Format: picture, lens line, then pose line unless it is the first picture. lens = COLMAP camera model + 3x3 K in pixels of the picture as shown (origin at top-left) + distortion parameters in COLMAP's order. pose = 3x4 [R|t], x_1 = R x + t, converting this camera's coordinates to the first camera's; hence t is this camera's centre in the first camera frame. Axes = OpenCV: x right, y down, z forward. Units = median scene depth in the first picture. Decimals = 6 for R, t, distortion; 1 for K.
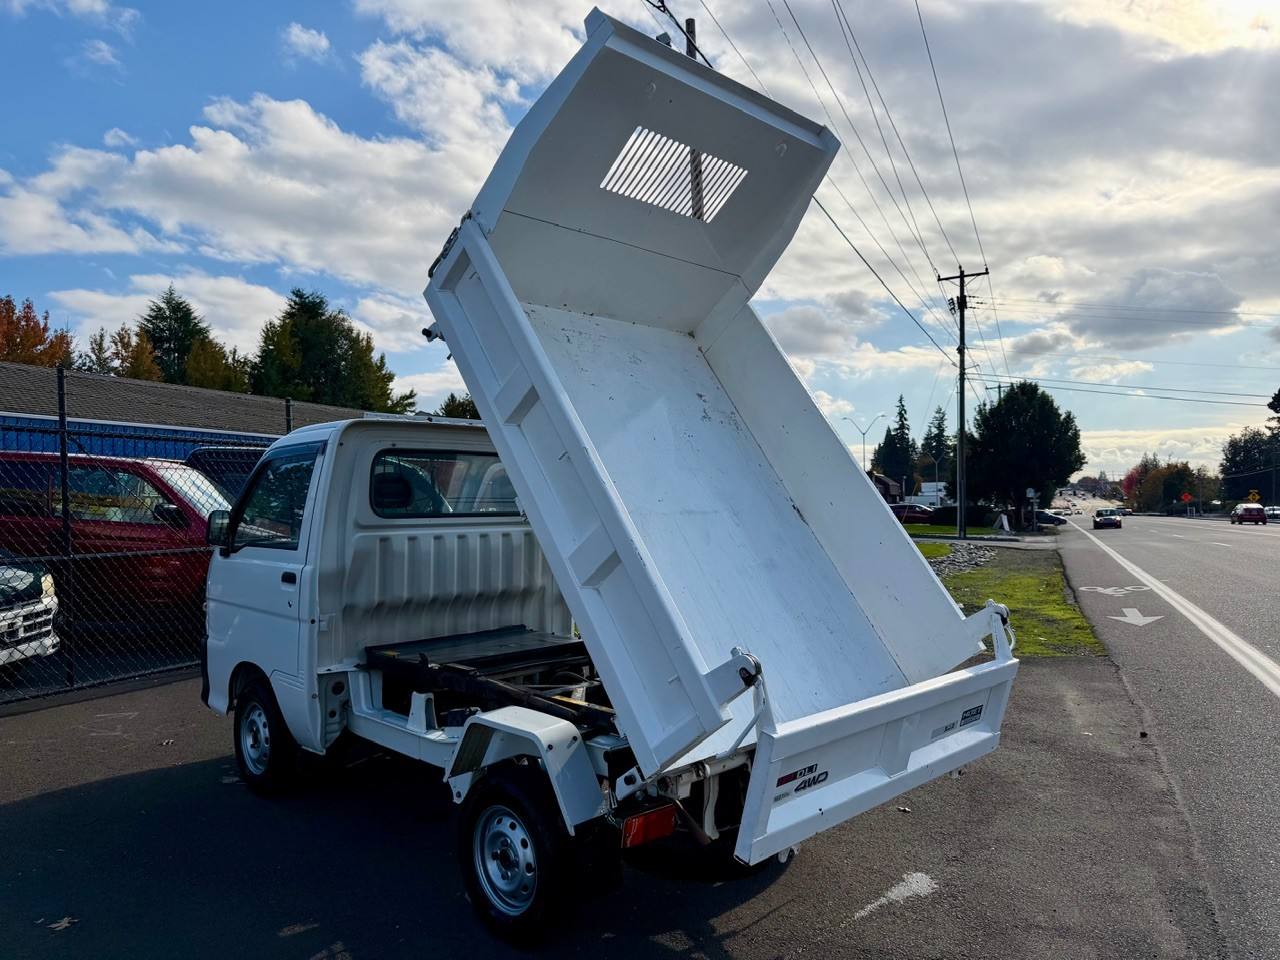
lens RADIAL K [[914.0, 0, 642.4], [0, 914.0, 489.6], [0, 0, 1]] dist [0.040474, -0.058903]
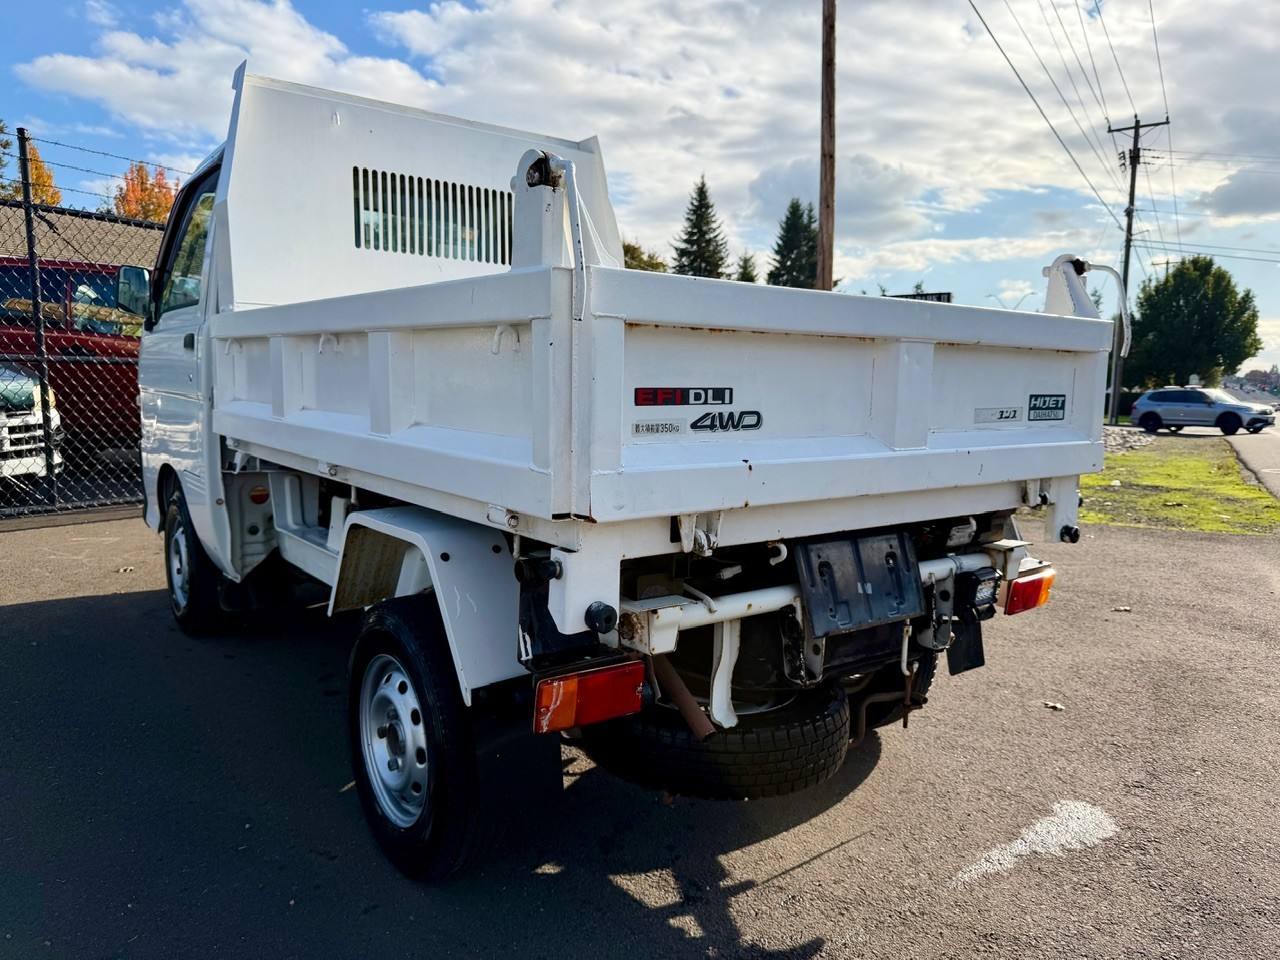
lens RADIAL K [[914.0, 0, 634.1], [0, 914.0, 477.4], [0, 0, 1]] dist [0.040474, -0.058903]
pose [[0.989740, 0.037188, -0.137954, 0.044862], [-0.021291, 0.993141, 0.114971, 0.075229], [0.141283, -0.110855, 0.983743, 0.210631]]
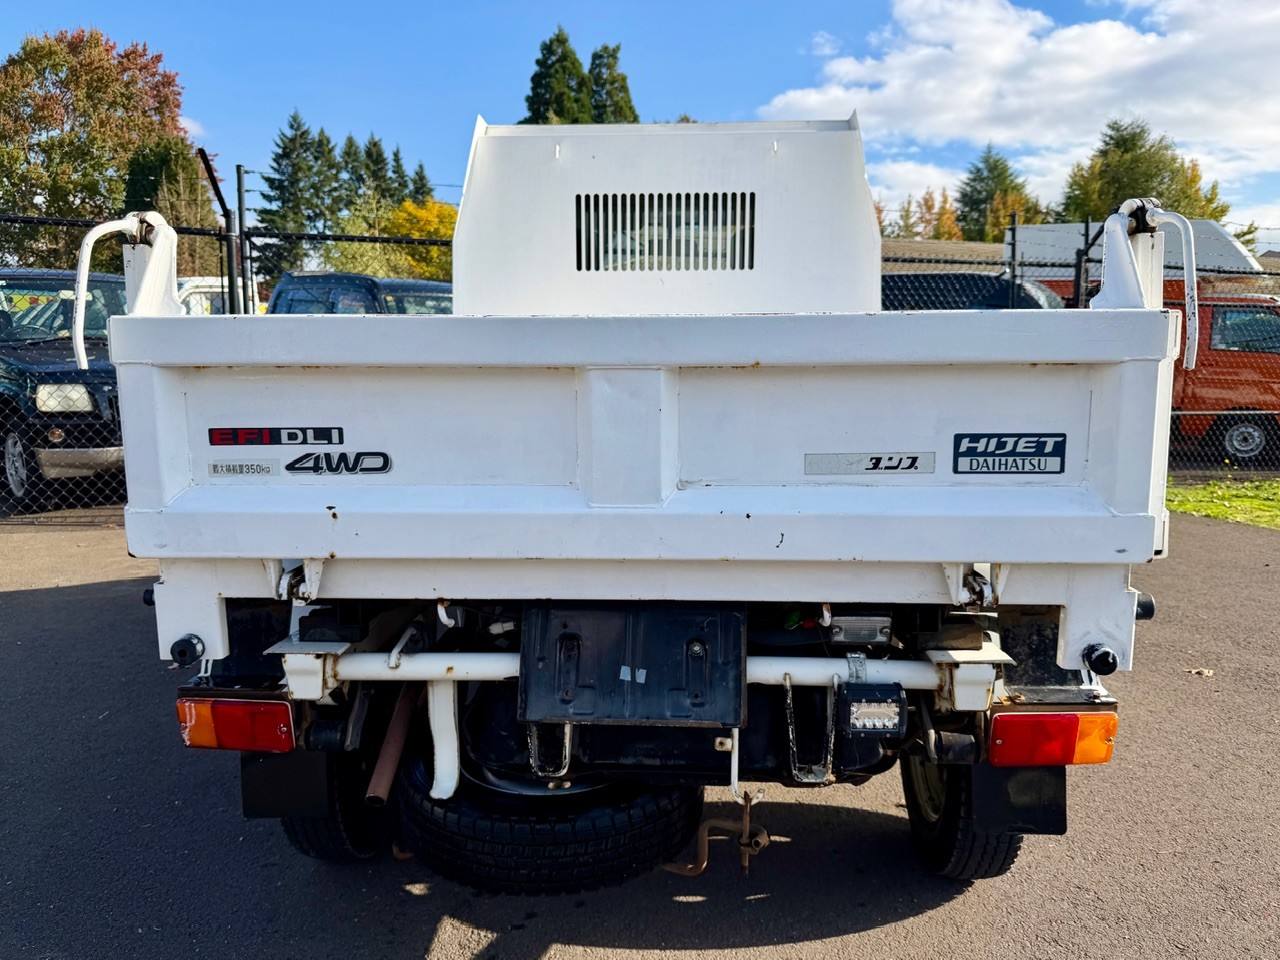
lens RADIAL K [[914.0, 0, 642.2], [0, 914.0, 486.7], [0, 0, 1]] dist [0.040474, -0.058903]
pose [[0.661770, 0.100672, -0.742917, 0.226714], [0.005911, 0.990212, 0.139449, 0.064189], [0.749683, -0.096675, 0.654698, 0.344640]]
